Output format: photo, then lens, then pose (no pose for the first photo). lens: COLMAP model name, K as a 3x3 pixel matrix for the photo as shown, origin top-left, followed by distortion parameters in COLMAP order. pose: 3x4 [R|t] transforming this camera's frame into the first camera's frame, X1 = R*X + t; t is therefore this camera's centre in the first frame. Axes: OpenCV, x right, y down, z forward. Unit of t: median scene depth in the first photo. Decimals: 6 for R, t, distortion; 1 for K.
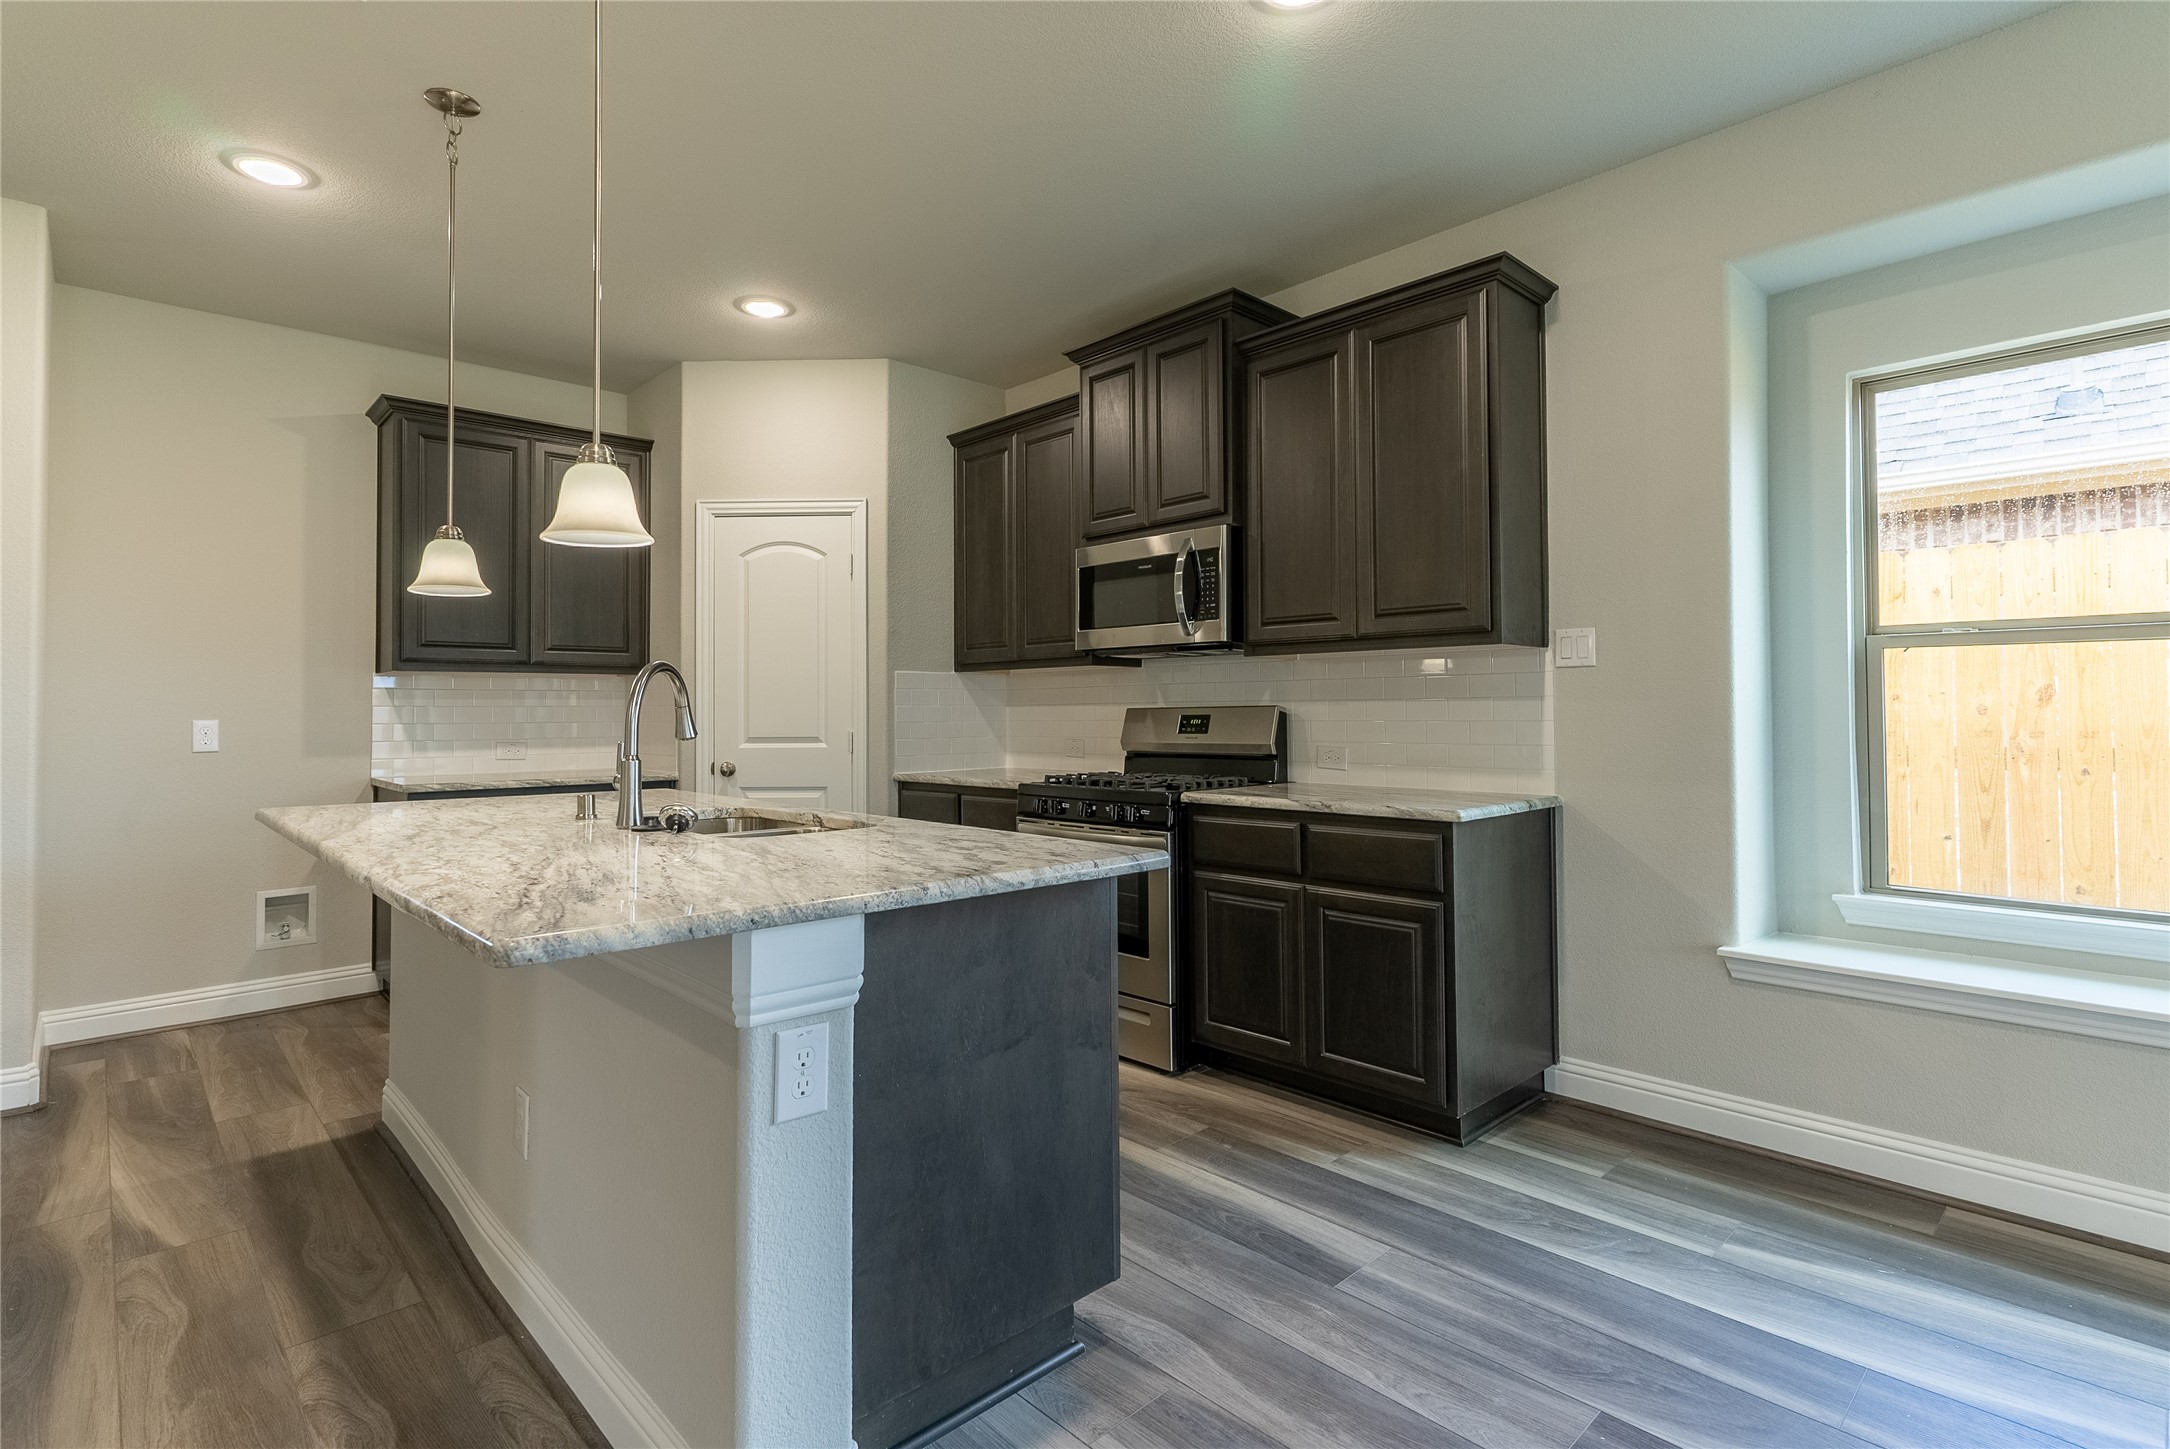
lens RADIAL K [[1056.8, 0, 1085.0], [0, 1056.8, 724.5], [0, 0, 1]] dist [0.002618, -0.000260]
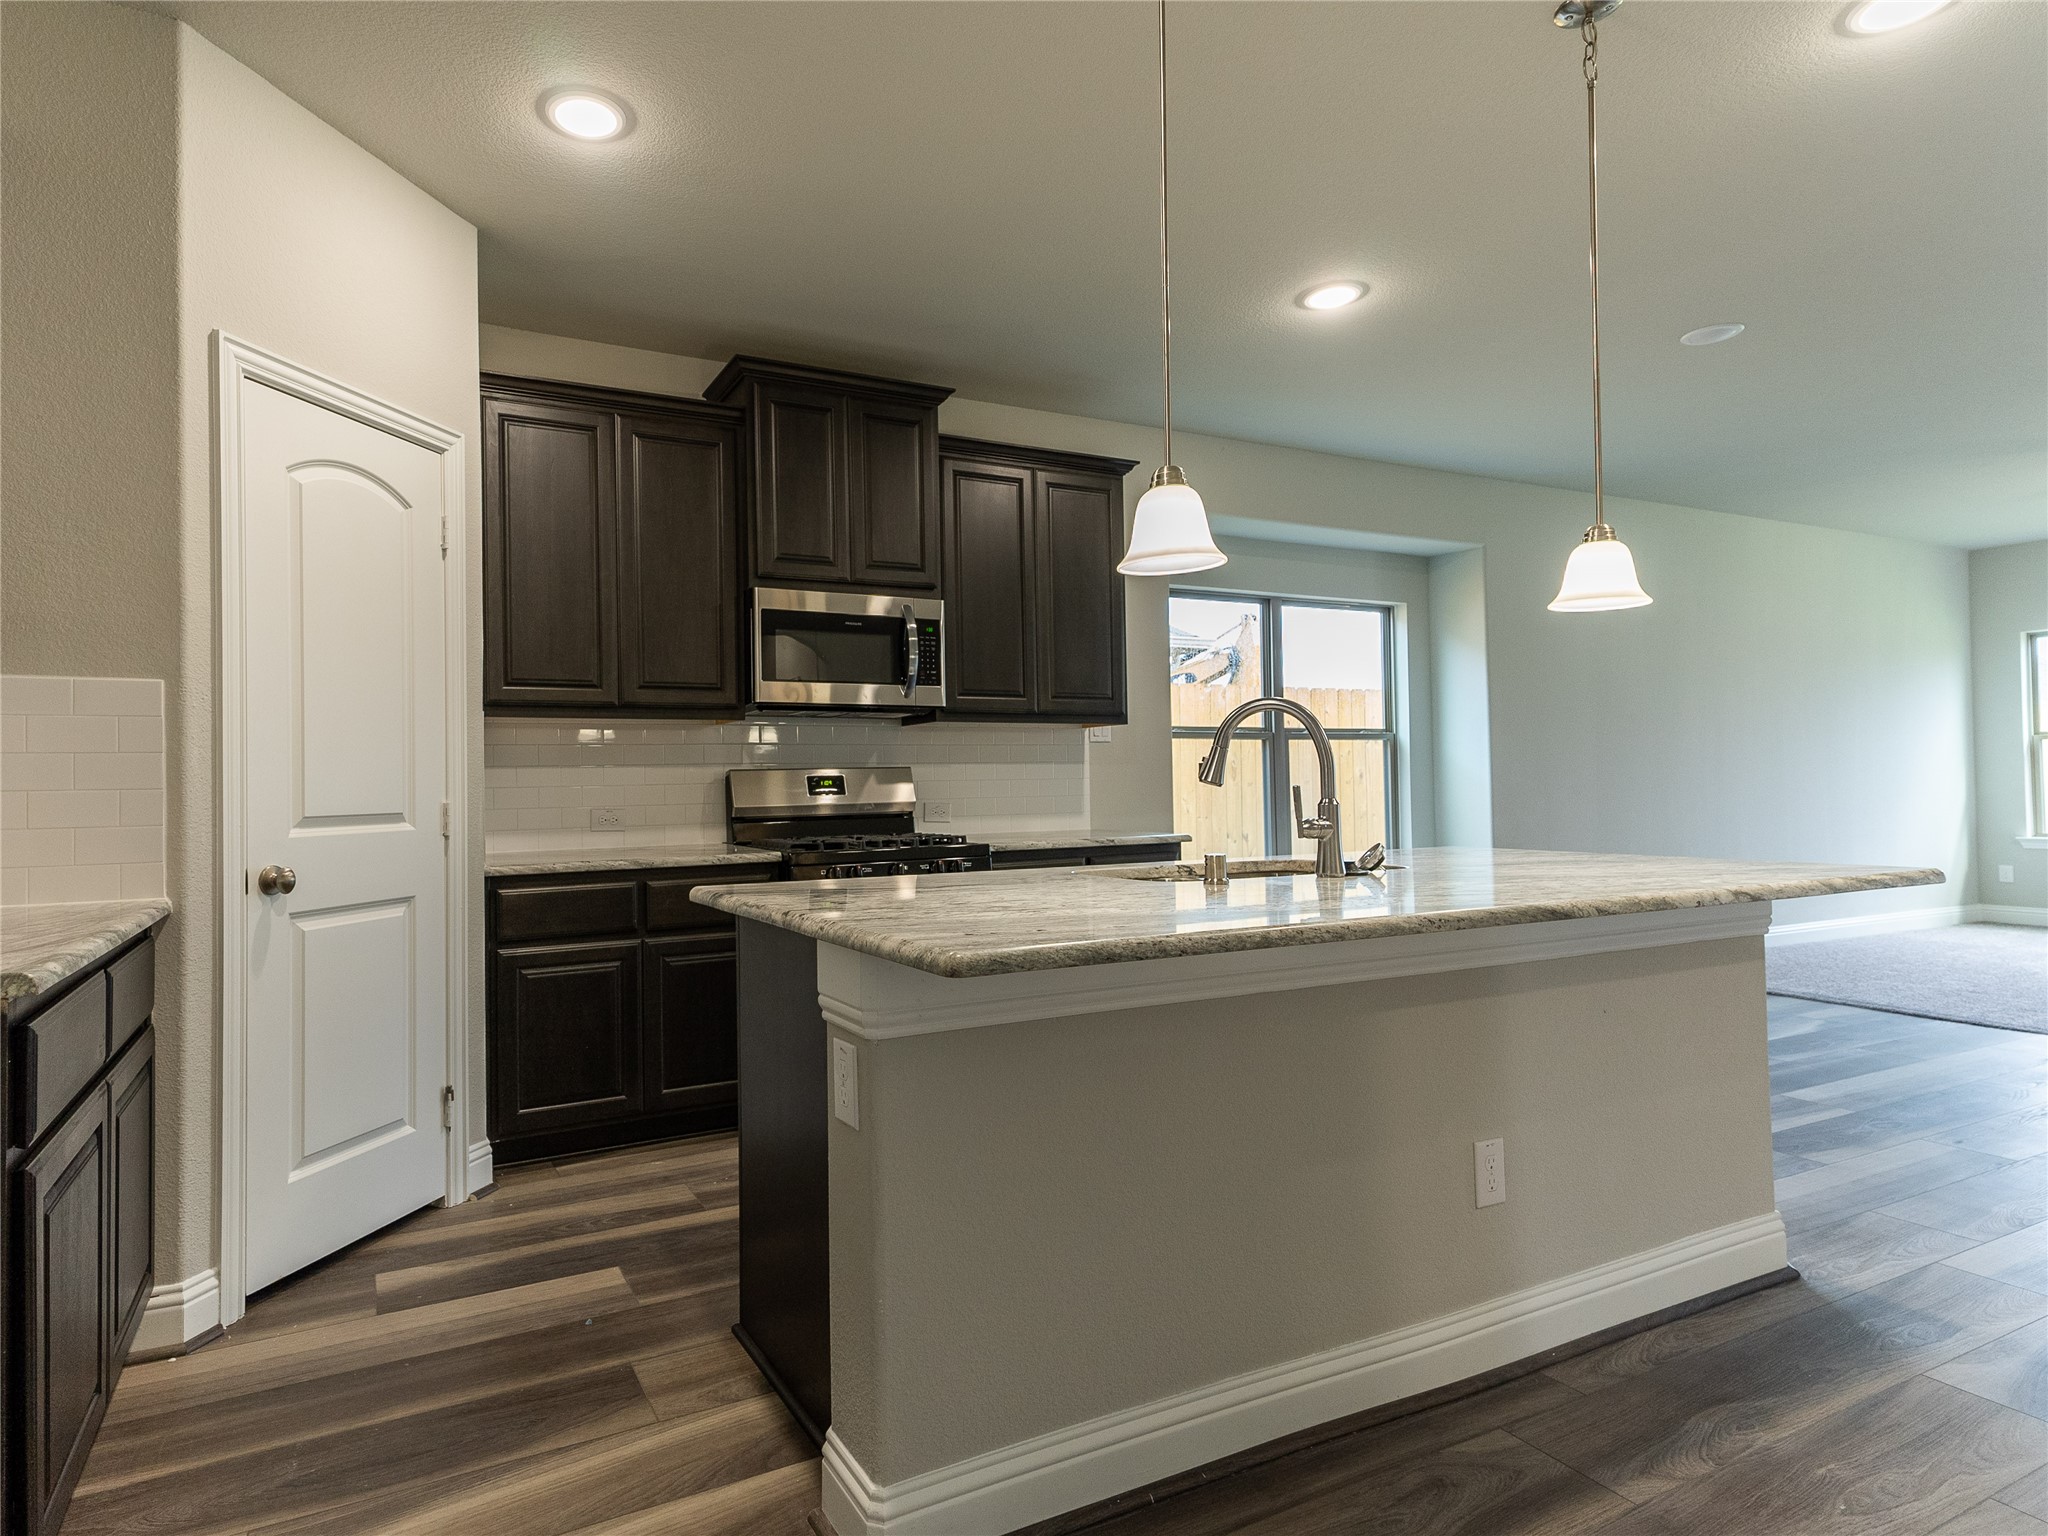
lens RADIAL K [[1029.7, 0, 1024.0], [0, 1029.7, 768.0], [0, 0, 1]] dist [0.020788, 0.000066]
pose [[0.293399, 0.012956, 0.955902, -0.839782], [0.024796, 0.999469, -0.021158, 0.009015], [-0.955669, 0.029911, 0.292921, 0.596815]]
